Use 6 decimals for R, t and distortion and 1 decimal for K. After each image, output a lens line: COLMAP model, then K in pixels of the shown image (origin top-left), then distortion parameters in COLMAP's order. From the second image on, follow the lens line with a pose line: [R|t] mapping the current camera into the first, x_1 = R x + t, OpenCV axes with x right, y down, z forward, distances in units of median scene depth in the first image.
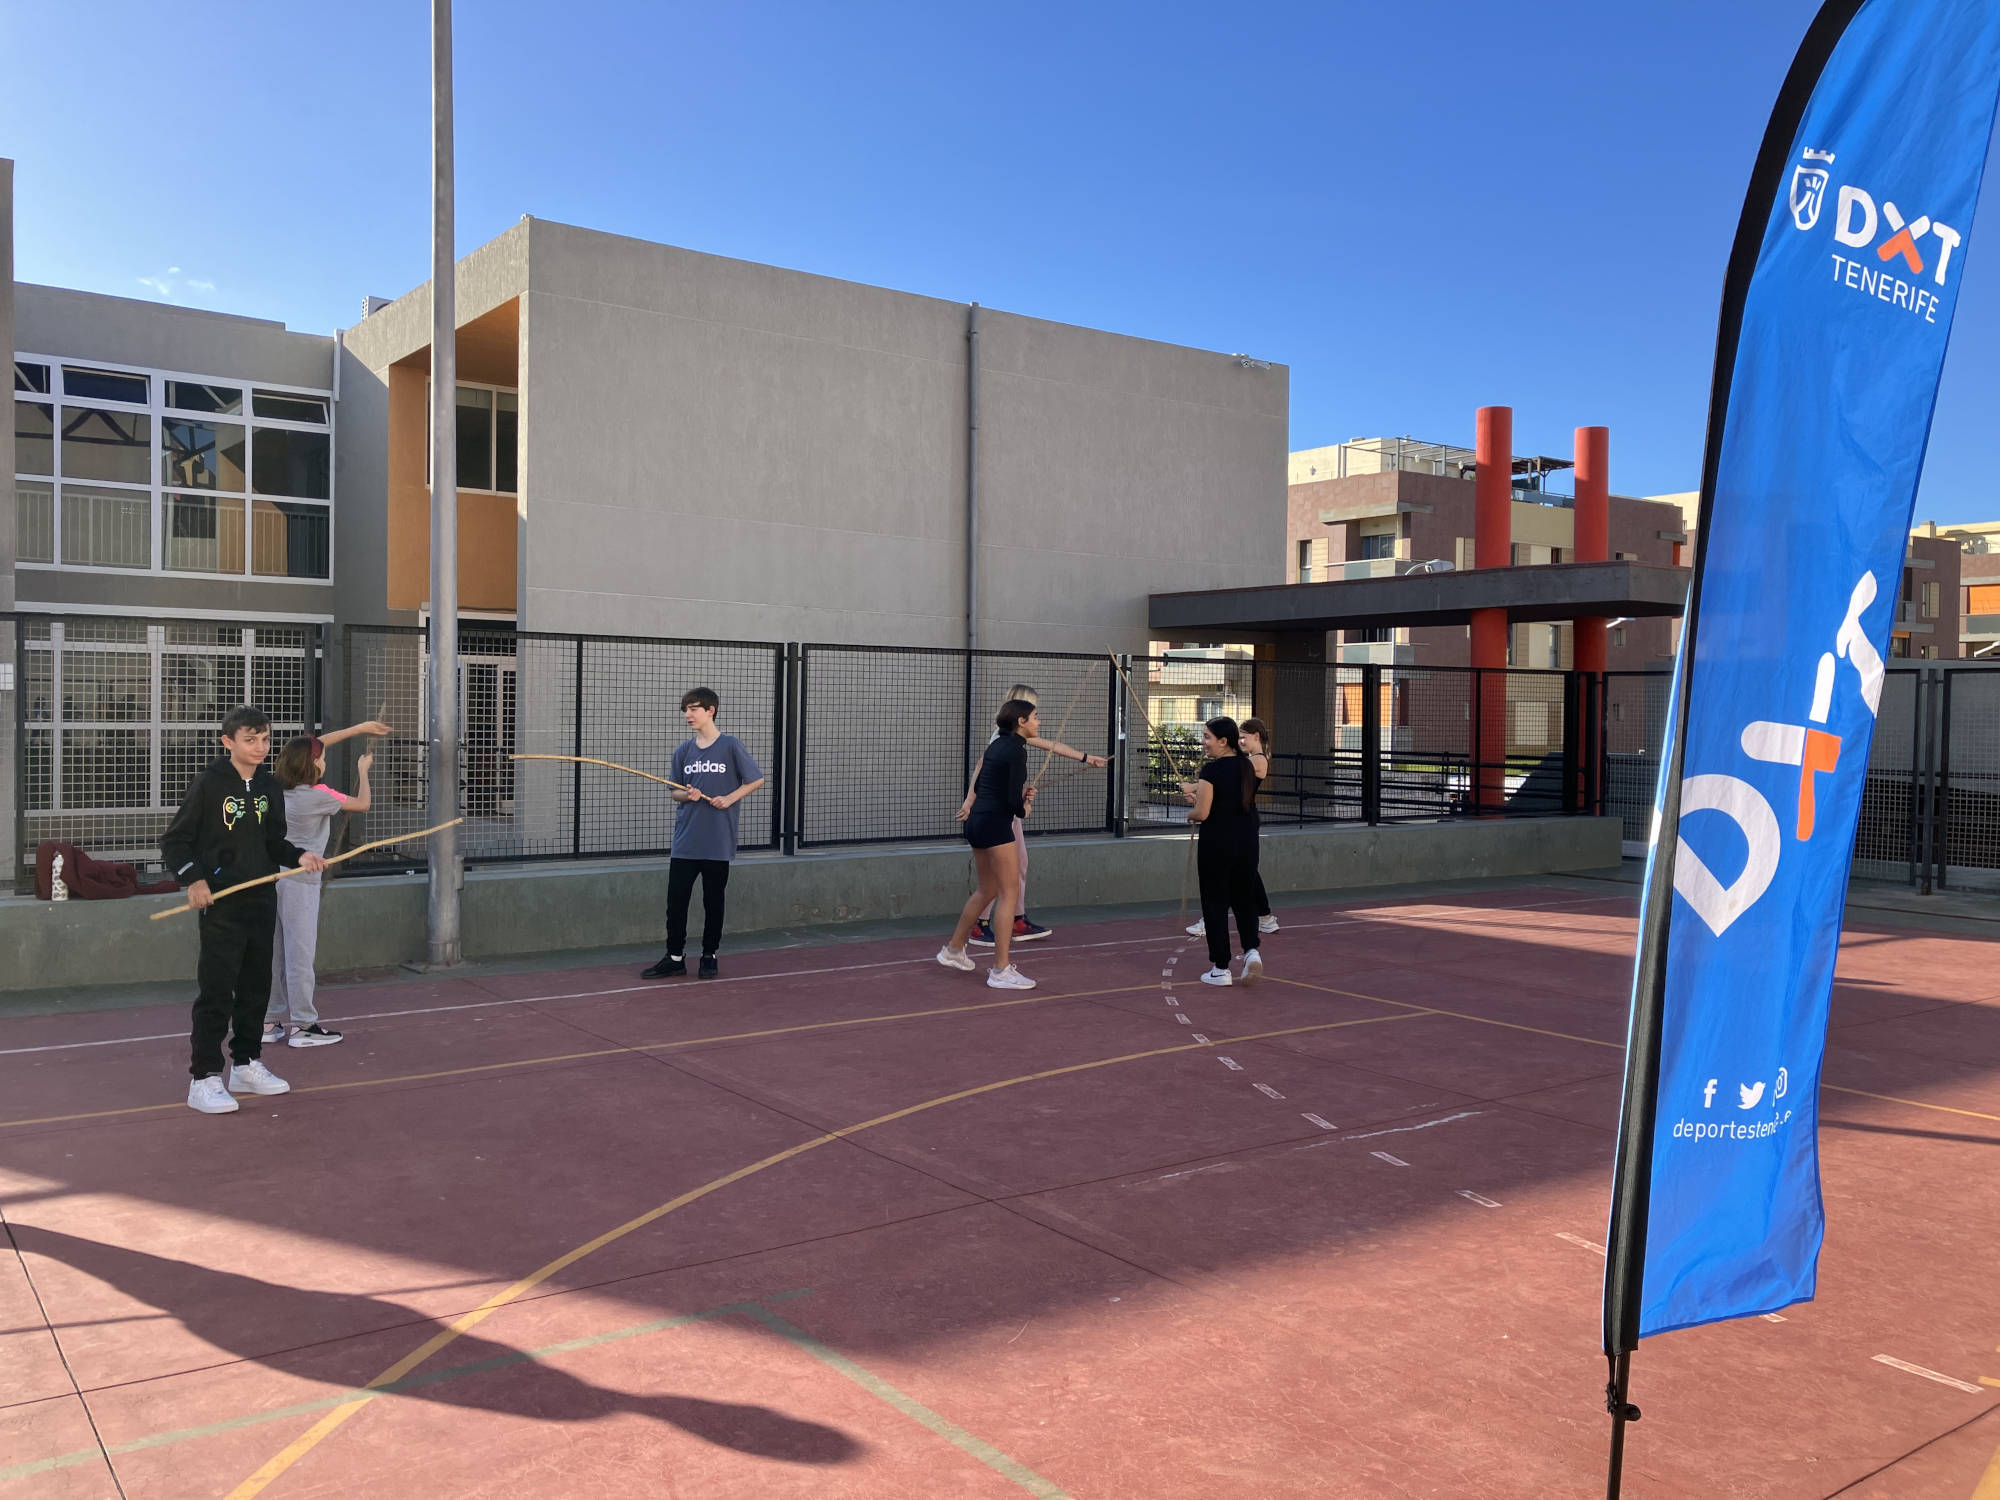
lens RADIAL K [[1639.5, 0, 1007.7], [0, 1639.5, 703.8], [0, 0, 1]] dist [0.034143, -0.007314]
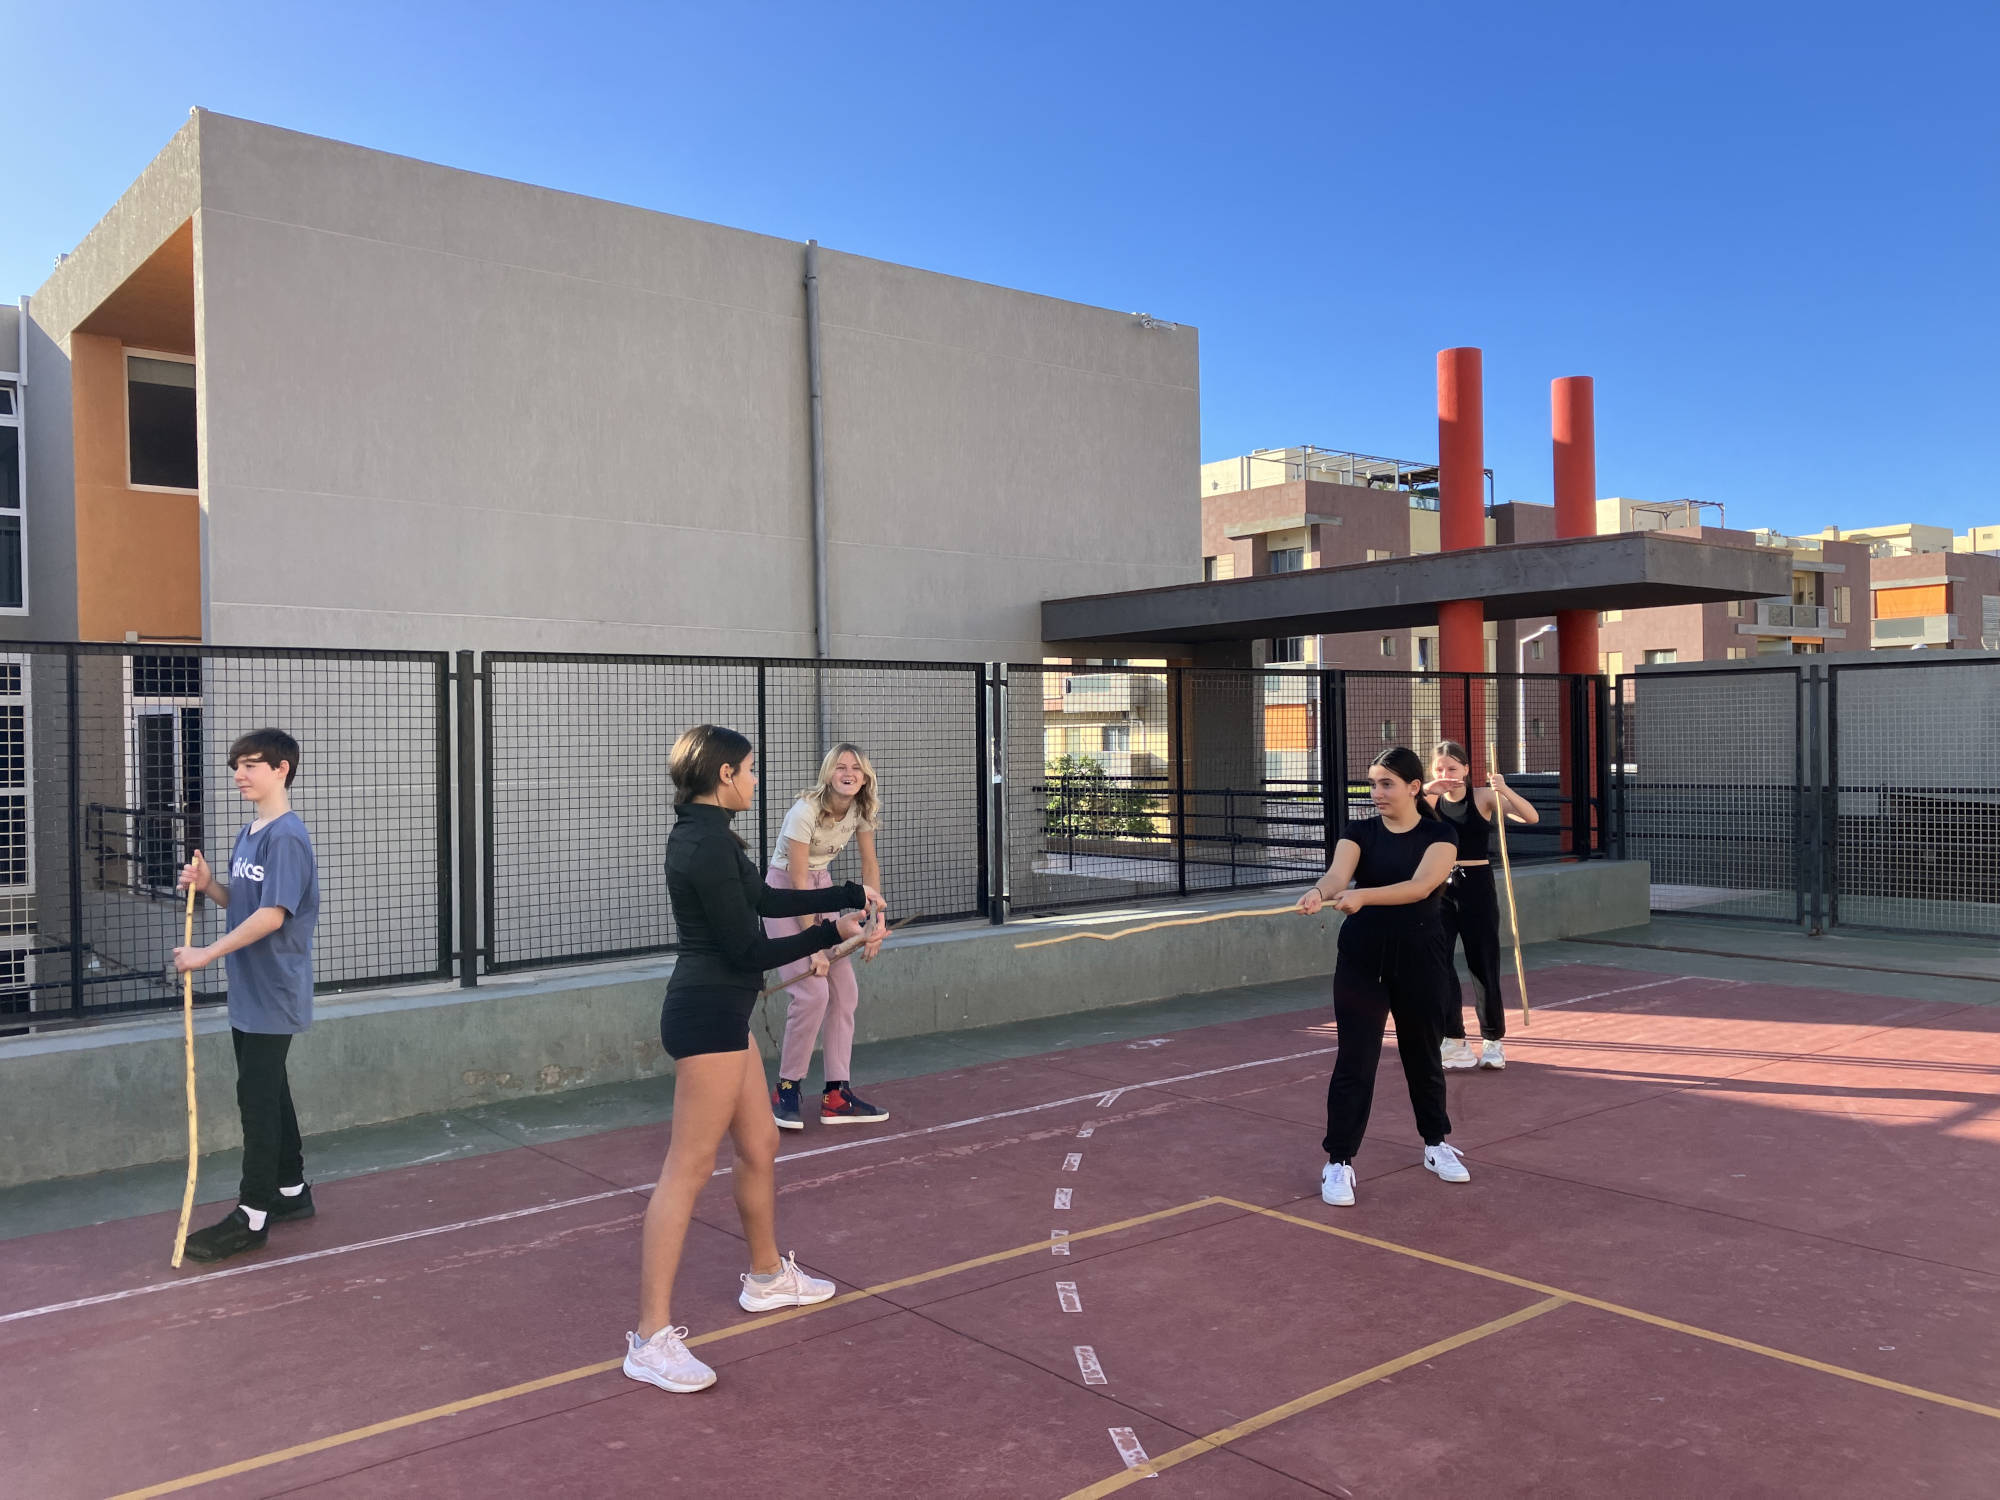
lens RADIAL K [[1634.7, 0, 1049.1], [0, 1634.7, 711.6], [0, 0, 1]] dist [0.037899, -0.015352]
pose [[0.996177, -0.027972, 0.082764, 0.022491], [0.029209, 0.999478, -0.013775, 0.000792], [-0.082335, 0.016140, 0.996474, 0.193387]]
